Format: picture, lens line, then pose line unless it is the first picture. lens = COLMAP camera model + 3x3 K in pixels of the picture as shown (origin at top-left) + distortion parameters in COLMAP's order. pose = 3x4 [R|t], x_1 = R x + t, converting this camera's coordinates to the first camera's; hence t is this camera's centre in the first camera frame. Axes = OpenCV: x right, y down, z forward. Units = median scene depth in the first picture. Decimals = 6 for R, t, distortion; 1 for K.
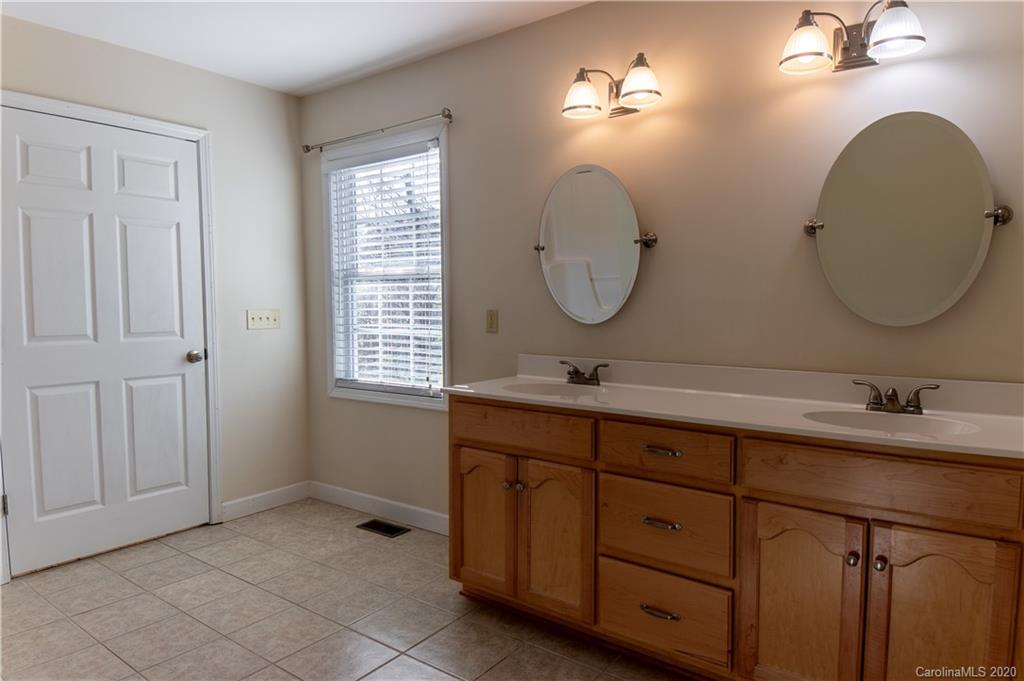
lens RADIAL K [[641.9, 0, 510.5], [0, 641.9, 342.2], [0, 0, 1]] dist [0.101443, -0.137382]
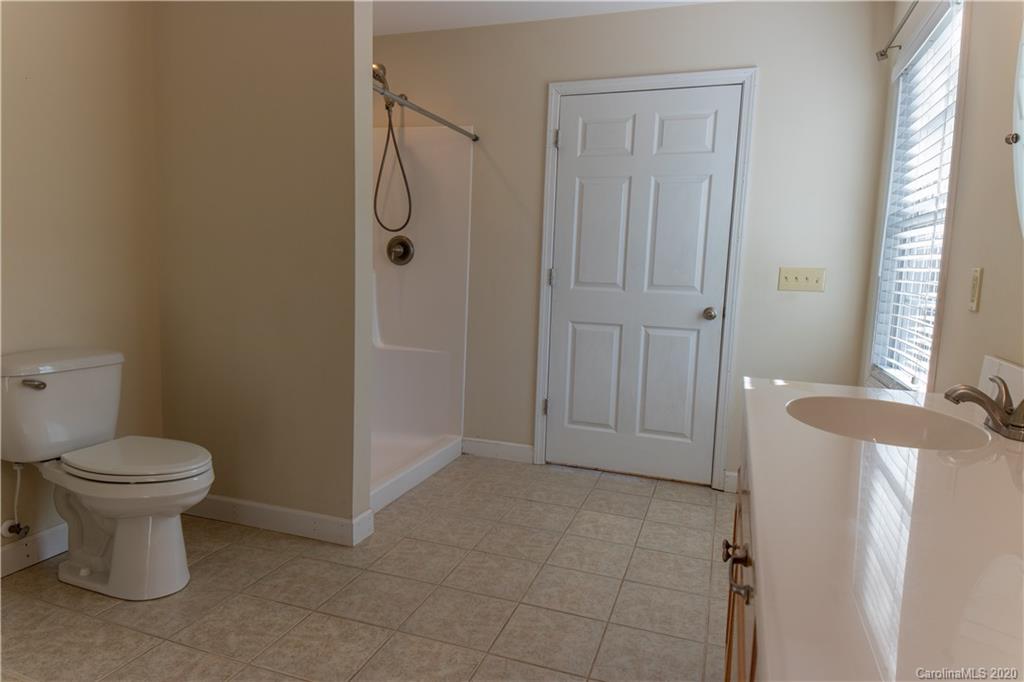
lens RADIAL K [[641.9, 0, 510.5], [0, 641.9, 342.7], [0, 0, 1]] dist [0.101443, -0.137382]
pose [[0.288300, 0.133738, -0.948155, 0.381335], [-0.089811, 0.989610, 0.112277, -0.018145], [0.953319, 0.052785, 0.297315, 0.461391]]
